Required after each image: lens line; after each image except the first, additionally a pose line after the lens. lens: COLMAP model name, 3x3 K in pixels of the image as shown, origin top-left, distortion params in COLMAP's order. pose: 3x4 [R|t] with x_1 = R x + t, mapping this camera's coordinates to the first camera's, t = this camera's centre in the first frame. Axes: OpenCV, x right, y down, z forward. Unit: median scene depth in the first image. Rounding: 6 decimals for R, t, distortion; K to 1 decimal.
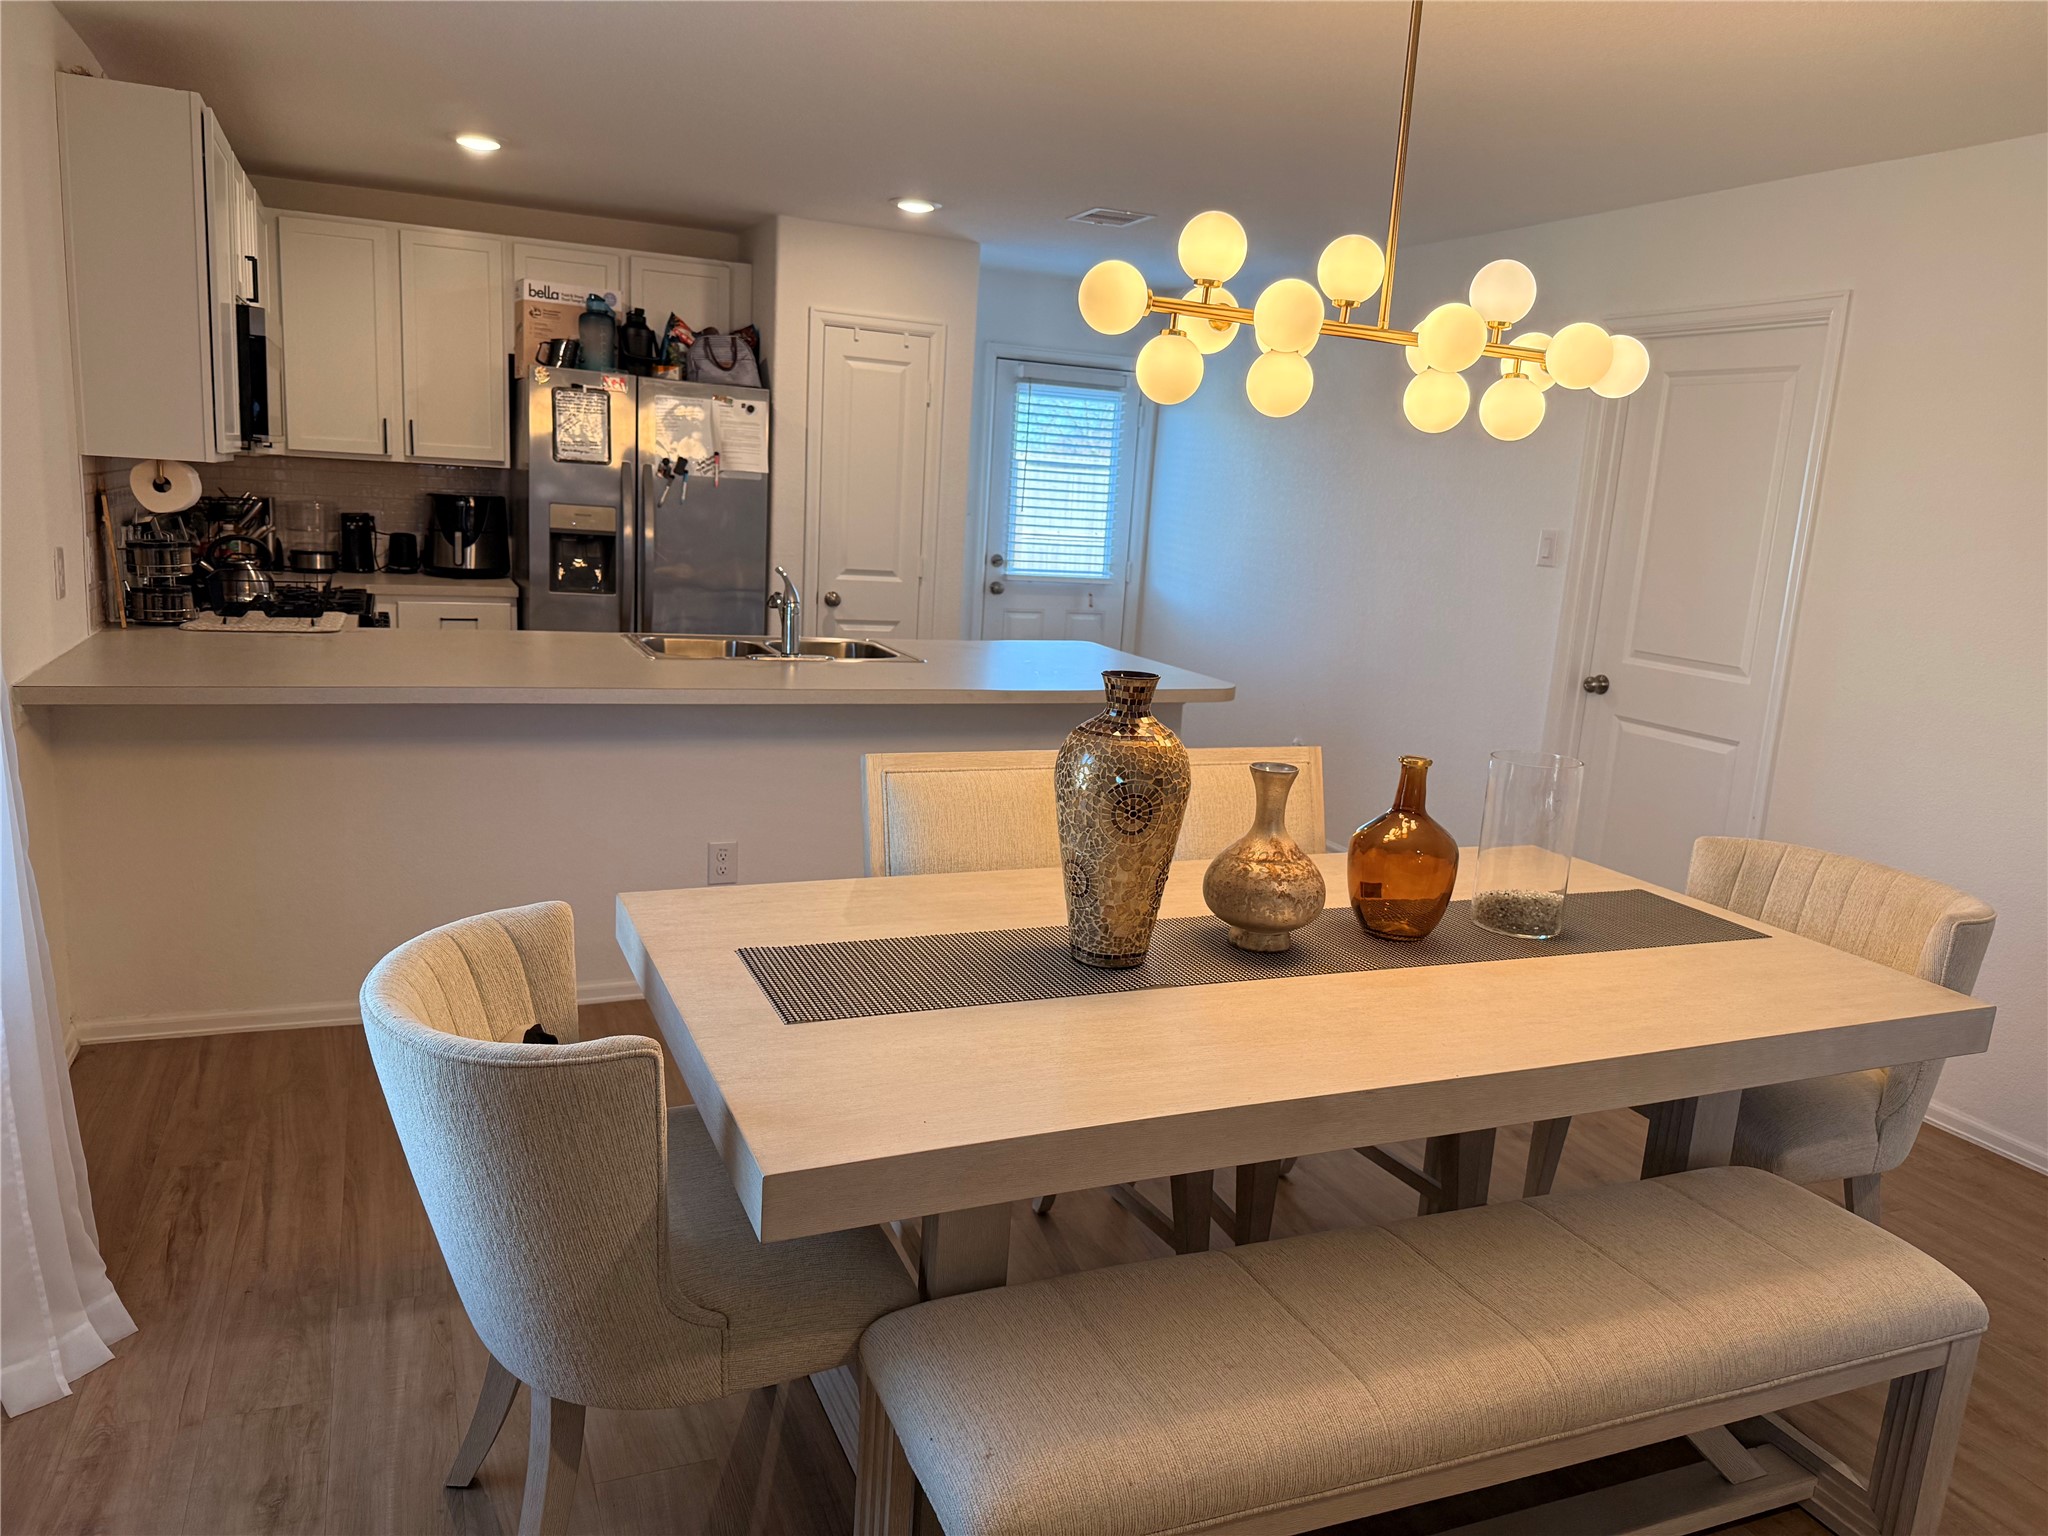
lens RADIAL K [[1428.7, 0, 1036.3], [0, 1428.7, 778.1], [0, 0, 1]] dist [0.089955, -0.160861]
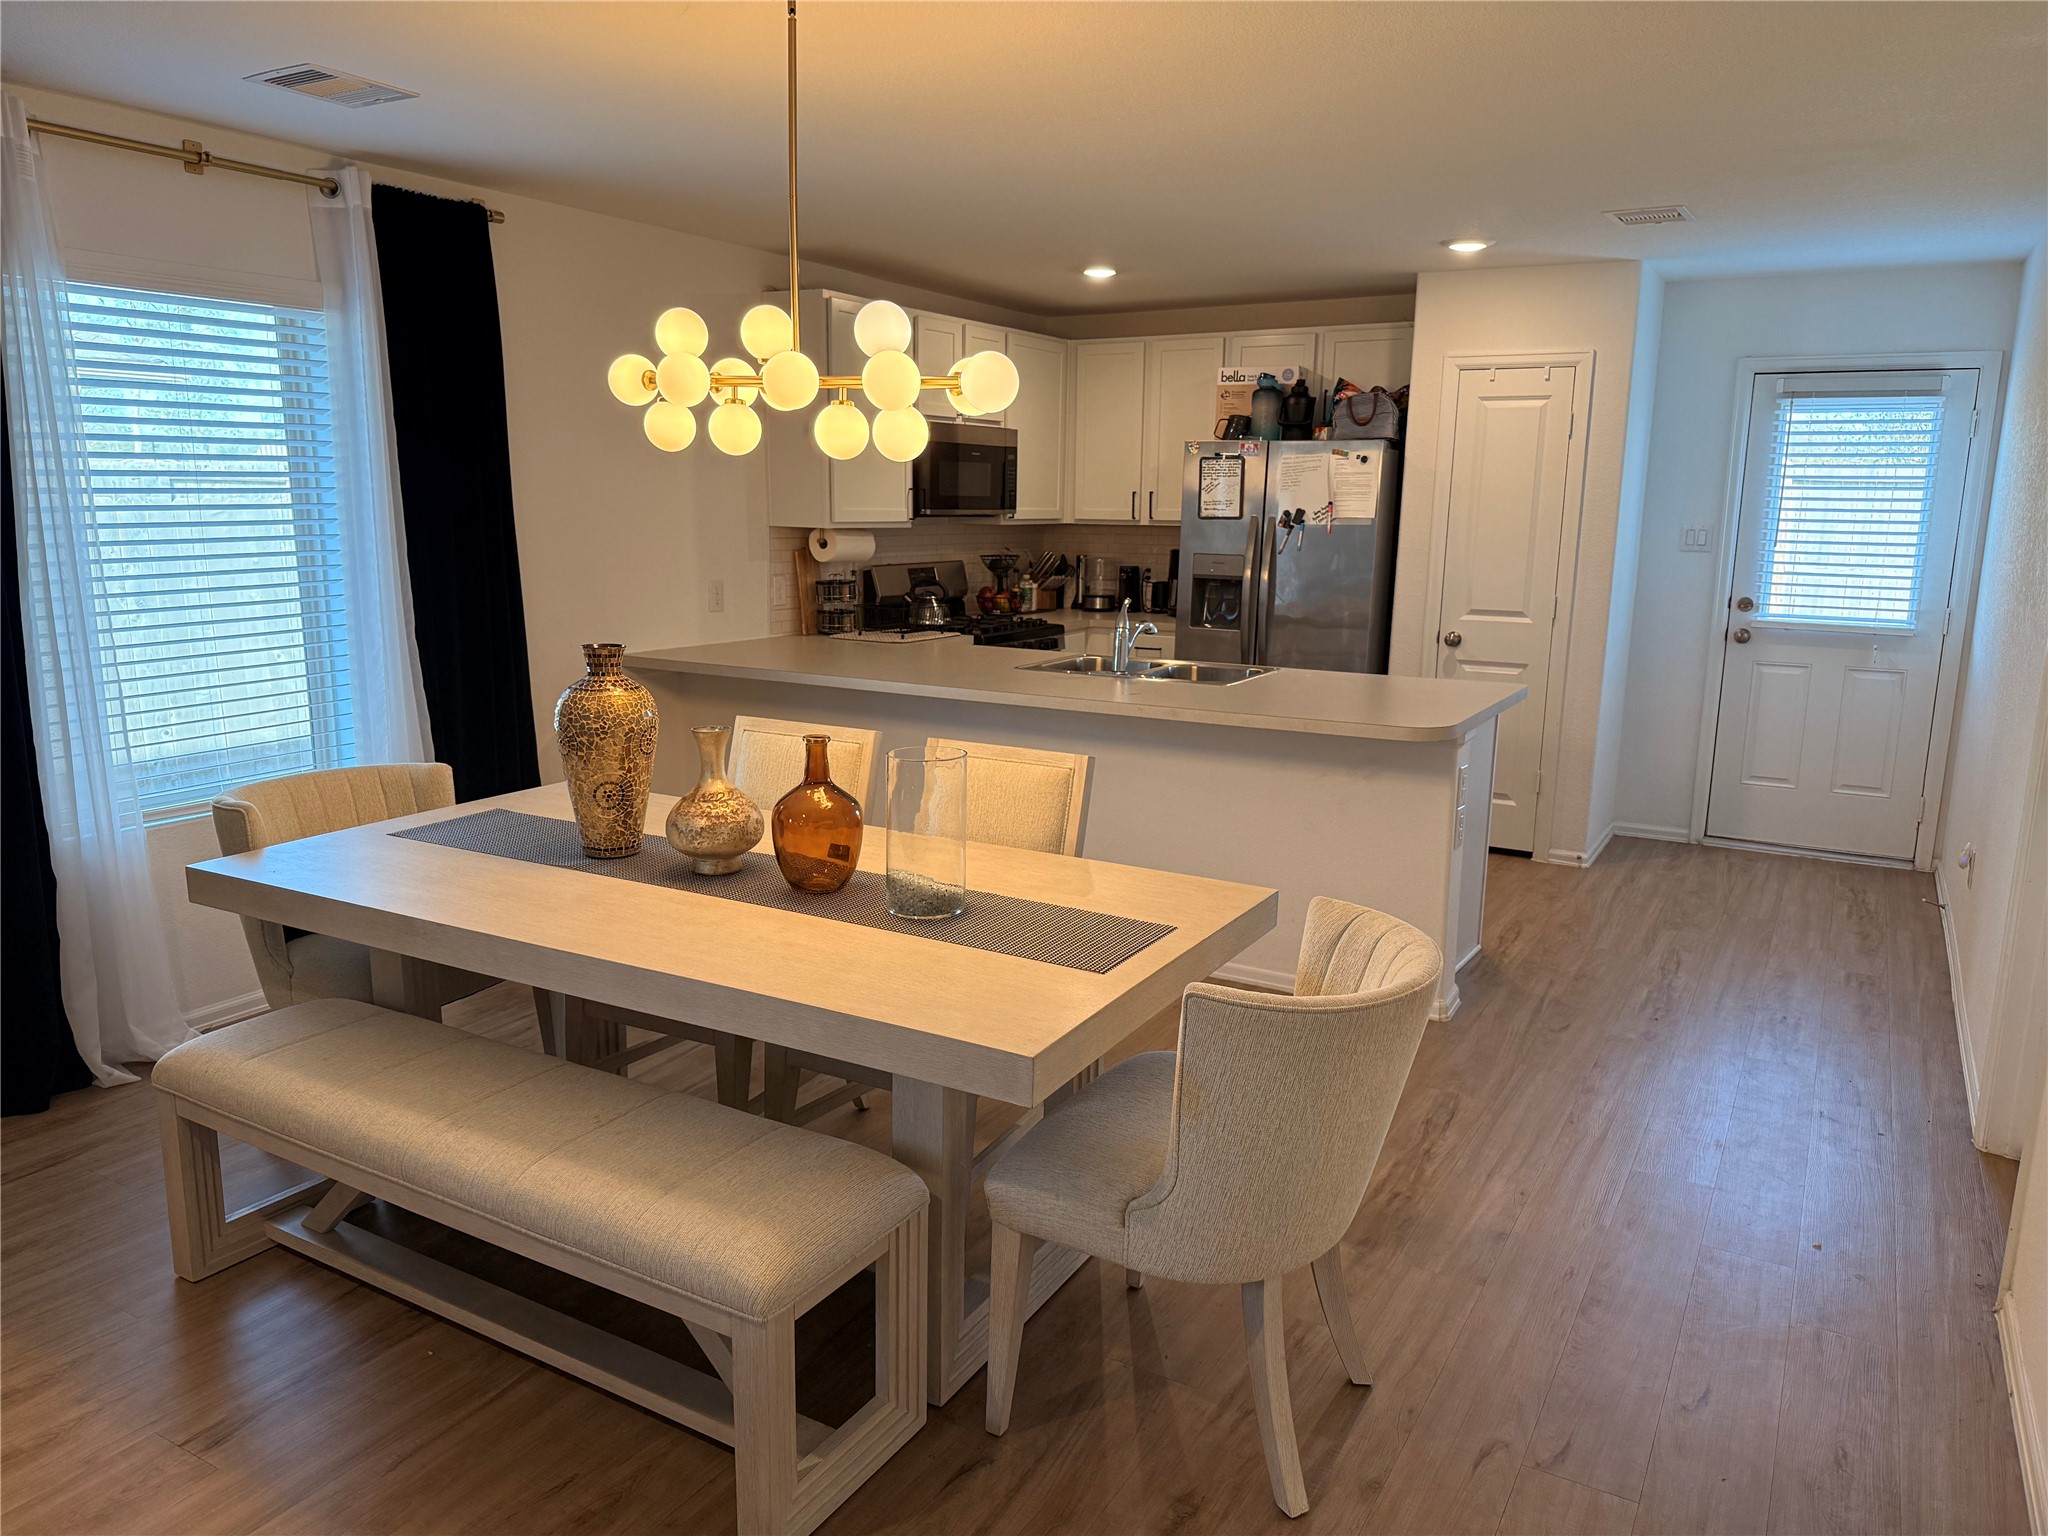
lens RADIAL K [[1428.7, 0, 1036.3], [0, 1428.7, 778.1], [0, 0, 1]] dist [0.089955, -0.160861]
pose [[0.592325, 0.097655, -0.799759, 0.535827], [-0.136168, 0.990482, 0.020093, -0.010384], [0.794109, 0.097000, 0.599984, 0.188990]]
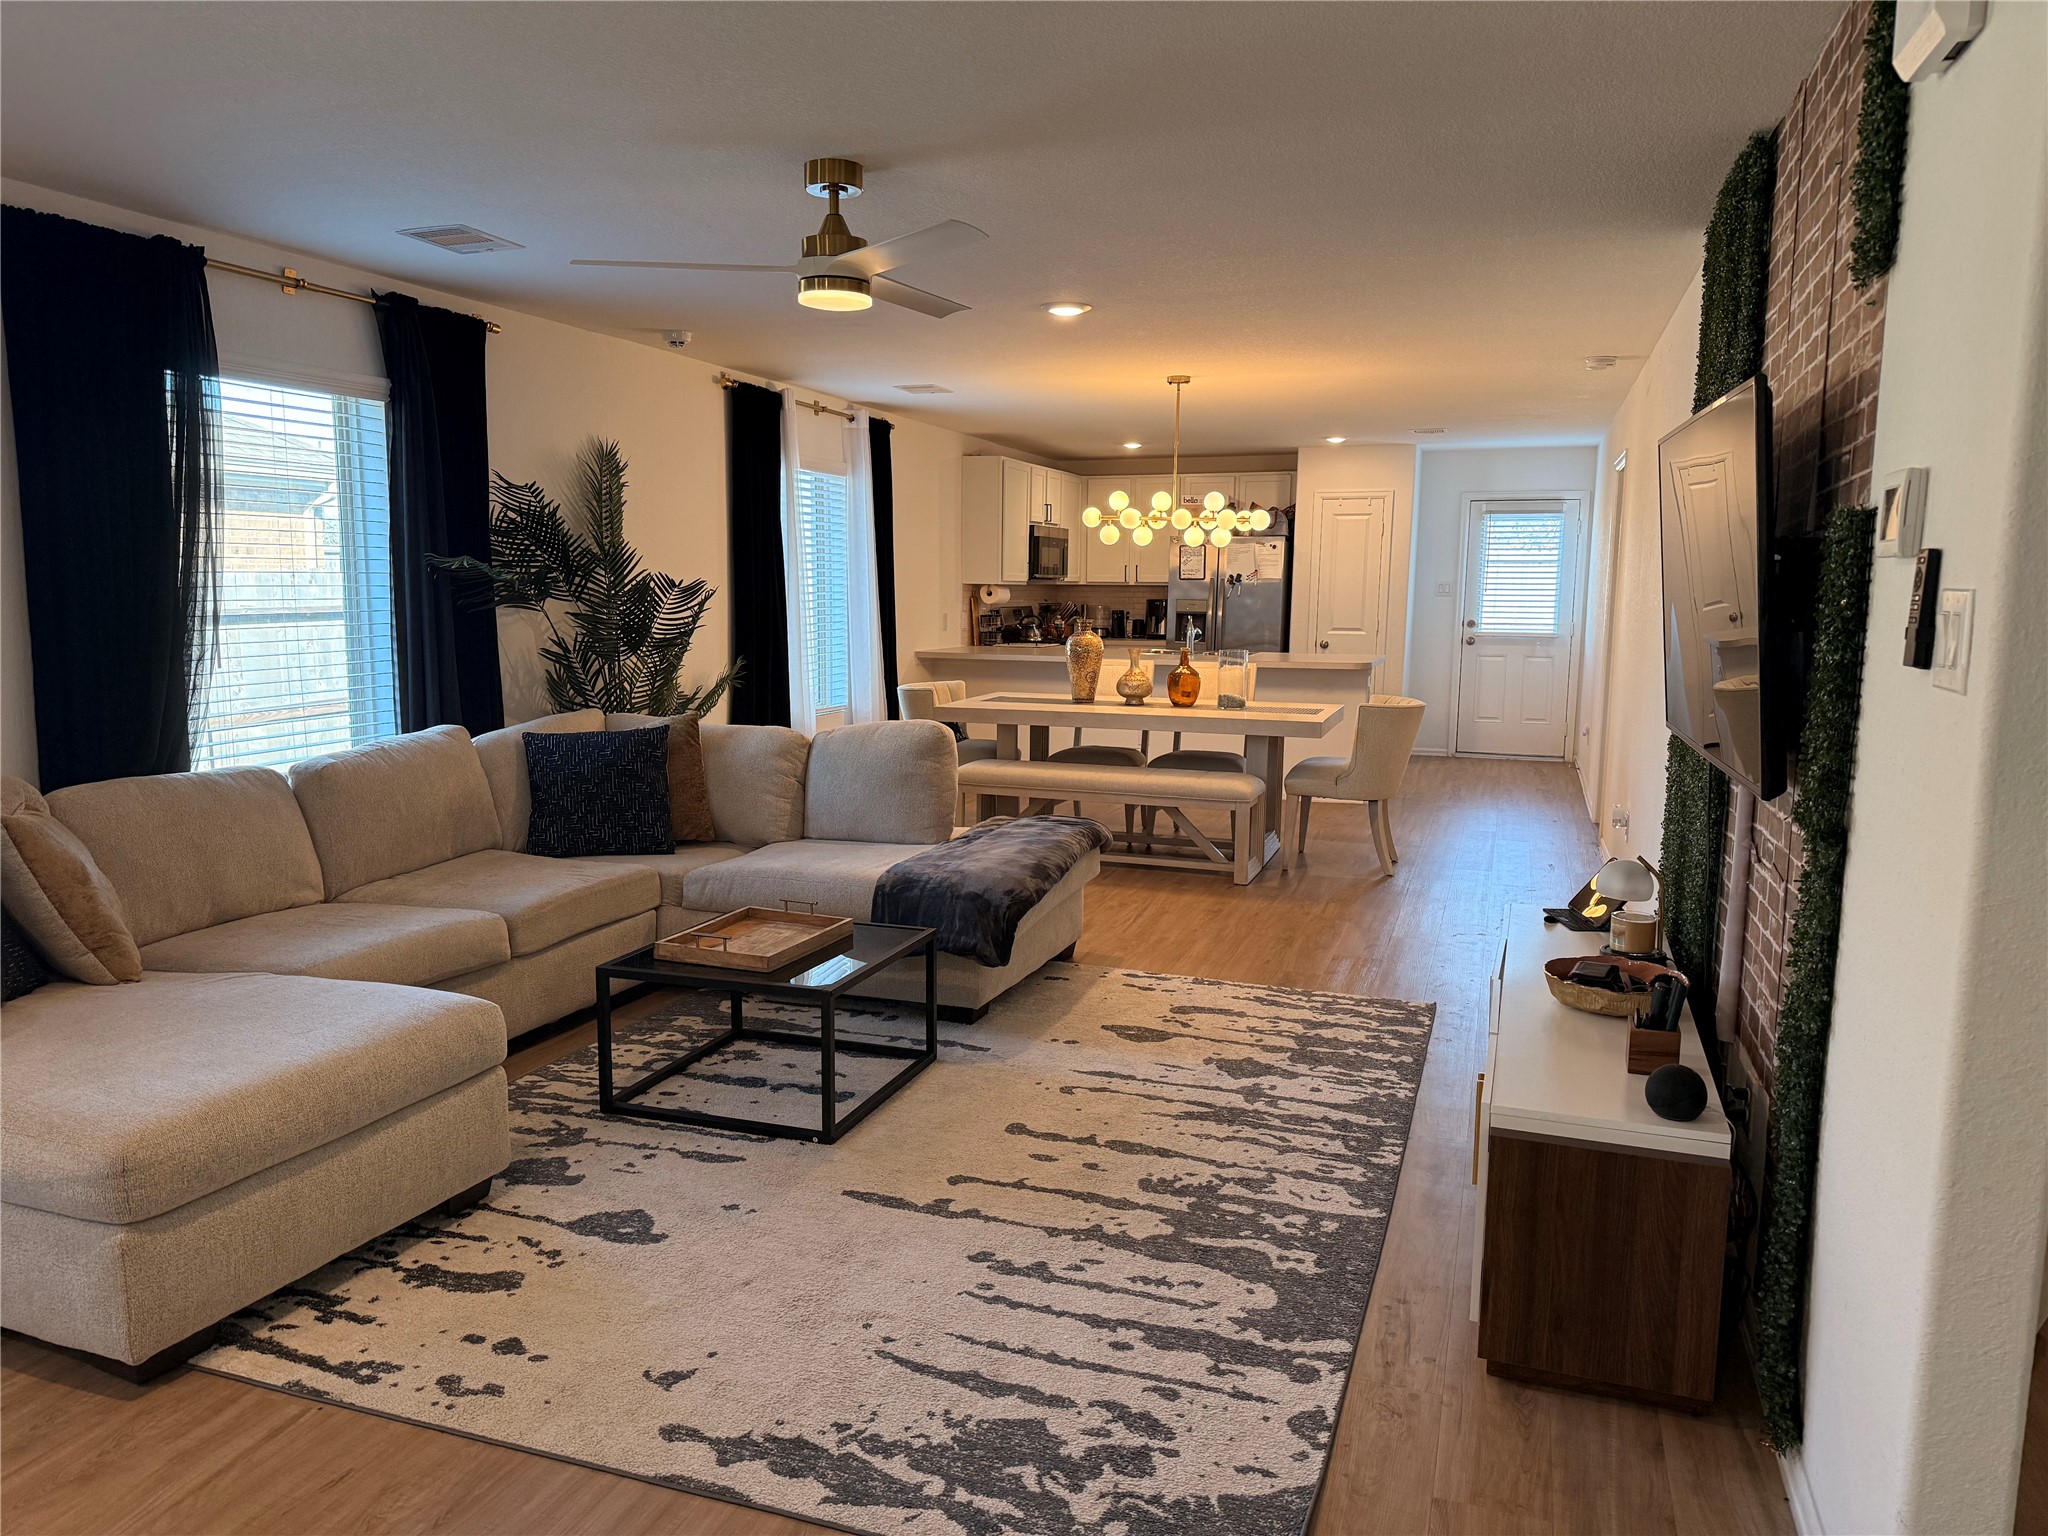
lens RADIAL K [[1404.0, 0, 1024.0], [0, 1404.0, 768.0], [0, 0, 1]] dist [0.179100, -0.274252]
pose [[0.733330, 0.031737, -0.679132, 0.873330], [-0.099689, 0.993133, -0.061234, 0.195281], [0.672524, 0.112606, 0.731458, -0.608408]]
